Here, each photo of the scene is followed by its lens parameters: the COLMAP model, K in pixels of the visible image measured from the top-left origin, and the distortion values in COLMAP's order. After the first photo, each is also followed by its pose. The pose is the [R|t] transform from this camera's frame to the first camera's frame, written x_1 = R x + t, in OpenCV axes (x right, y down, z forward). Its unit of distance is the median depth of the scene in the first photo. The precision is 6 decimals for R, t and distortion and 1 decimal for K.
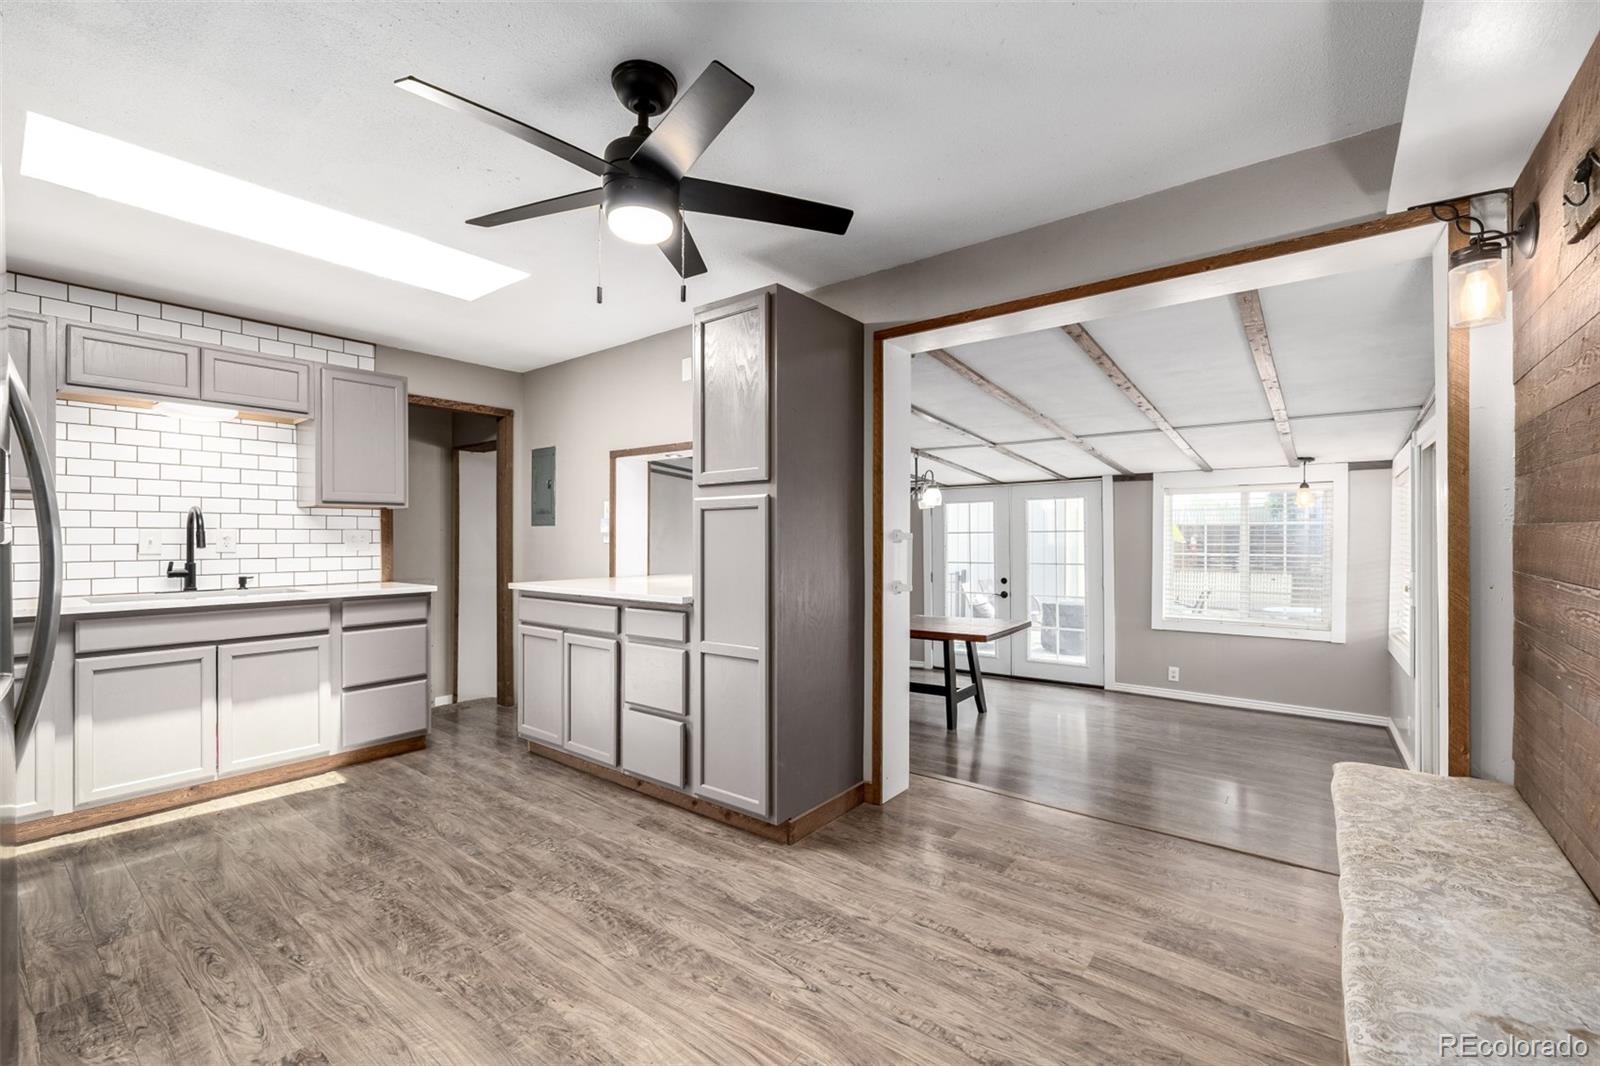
lens RADIAL K [[672.8, 0, 802.0], [0, 672.8, 531.2], [0, 0, 1]] dist [0.000960, -0.000574]
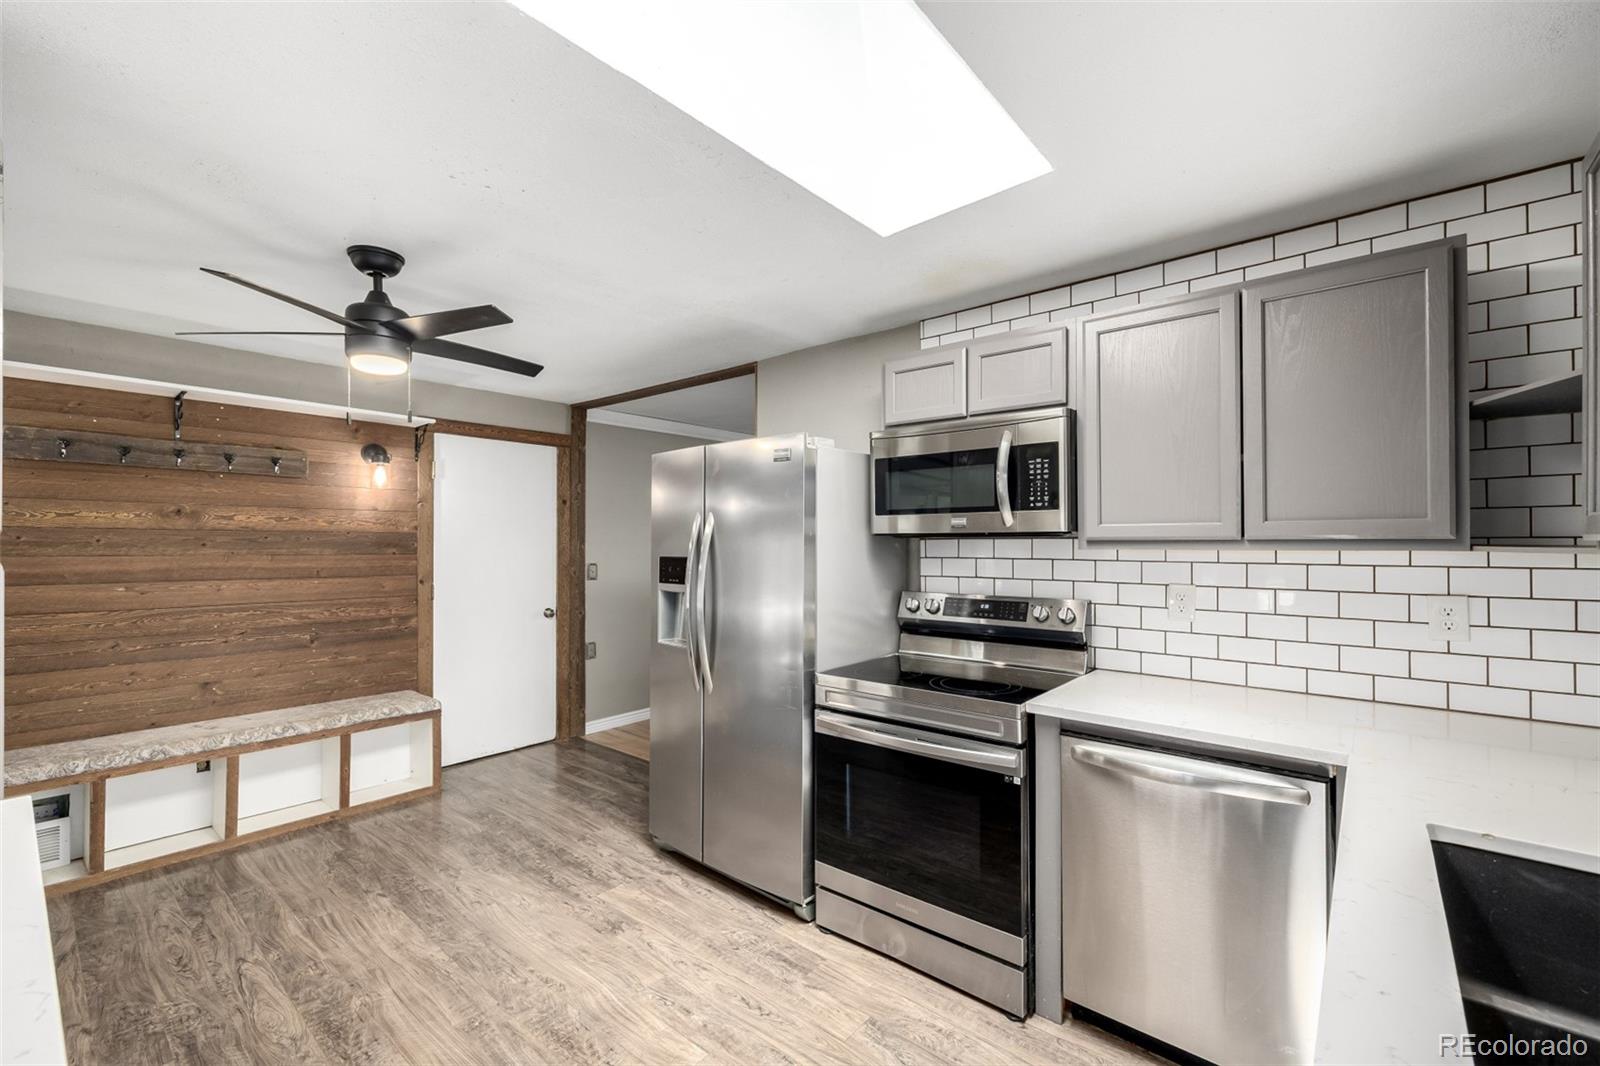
lens RADIAL K [[672.8, 0, 802.5], [0, 672.8, 535.3], [0, 0, 1]] dist [0.000960, -0.000574]
pose [[-0.999291, 0.005300, 0.037274, -0.983225], [0.004594, 0.999809, -0.019007, -0.082647], [-0.037367, -0.018822, -0.999124, 2.019475]]
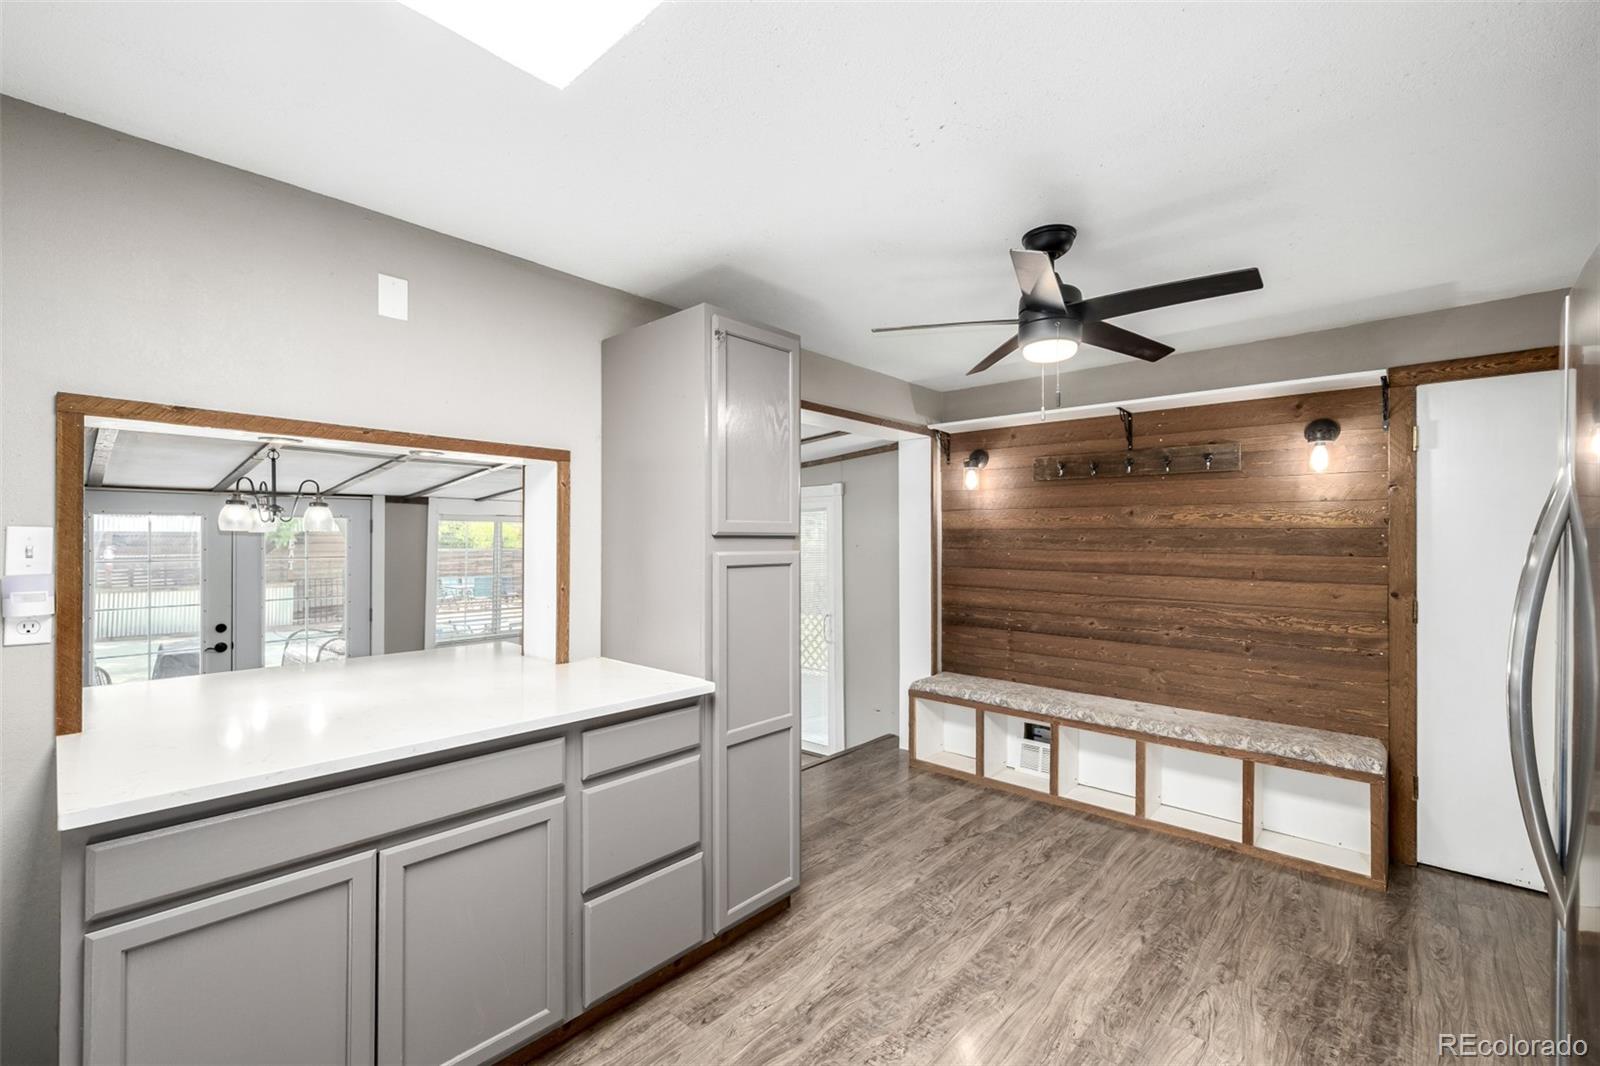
lens RADIAL K [[672.8, 0, 806.7], [0, 672.8, 538.2], [0, 0, 1]] dist [0.000960, -0.000574]
pose [[0.070317, 0.006934, 0.997501, -1.323037], [-0.011506, 0.999915, -0.006140, -0.087254], [-0.997458, -0.011045, 0.070391, 1.206542]]
